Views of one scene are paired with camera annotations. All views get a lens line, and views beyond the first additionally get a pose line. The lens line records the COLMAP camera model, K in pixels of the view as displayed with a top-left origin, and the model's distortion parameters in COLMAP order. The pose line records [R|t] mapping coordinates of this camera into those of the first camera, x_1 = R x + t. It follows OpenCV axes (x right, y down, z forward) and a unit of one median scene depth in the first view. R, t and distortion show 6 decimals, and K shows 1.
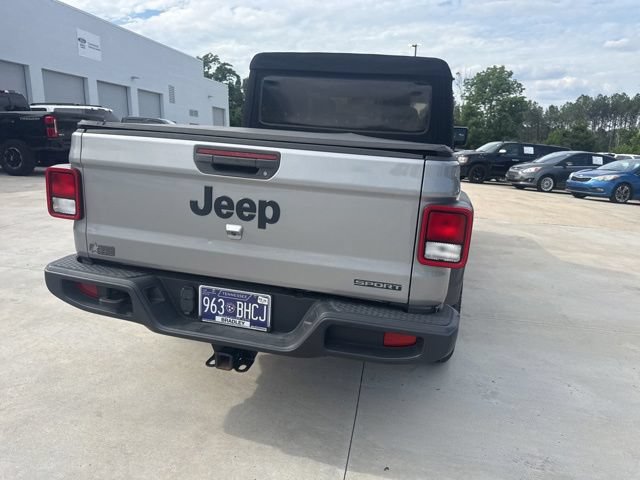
lens RADIAL K [[457.8, 0, 329.2], [0, 457.8, 232.6], [0, 0, 1]] dist [0.024736, -0.007567]
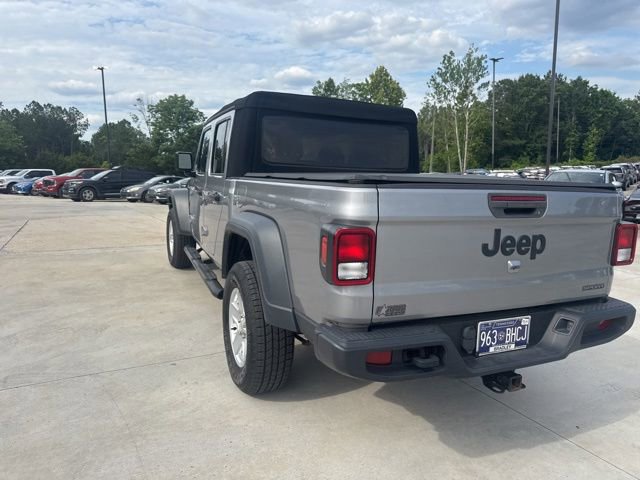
lens RADIAL K [[455.9, 0, 325.0], [0, 455.9, 237.2], [0, 0, 1]] dist [0.018715, -0.022061]
pose [[0.790385, -0.122420, 0.600254, -1.179655], [0.147733, 0.989001, 0.007176, -0.141437], [-0.594530, 0.083005, 0.799777, 0.350918]]
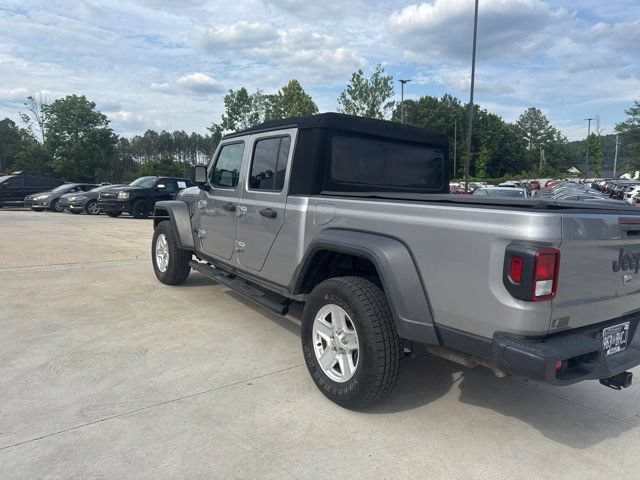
lens RADIAL K [[455.9, 0, 325.0], [0, 455.9, 237.2], [0, 0, 1]] dist [0.018715, -0.022061]
pose [[0.653331, -0.108778, 0.749217, -1.665695], [0.148640, 0.988793, 0.013945, -0.257204], [-0.742337, 0.102252, 0.662178, 0.720468]]
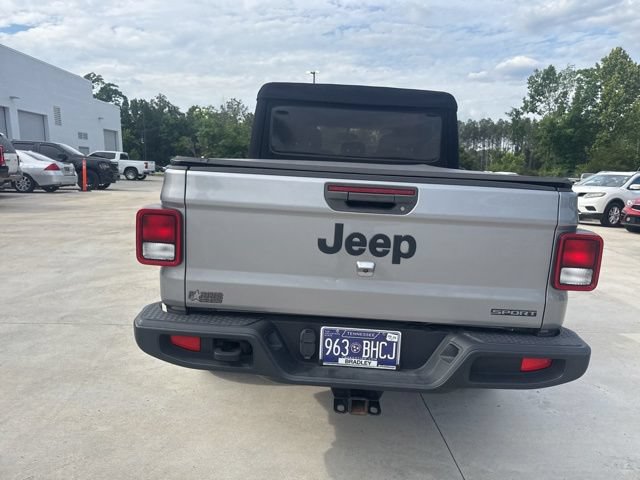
lens RADIAL K [[455.4, 0, 323.2], [0, 455.4, 225.7], [0, 0, 1]] dist [0.053219, -0.068523]
pose [[0.977429, -0.042144, 0.207020, -0.468173], [0.054390, 0.997068, -0.053820, -0.043457], [-0.204145, 0.063865, 0.976855, 0.061690]]
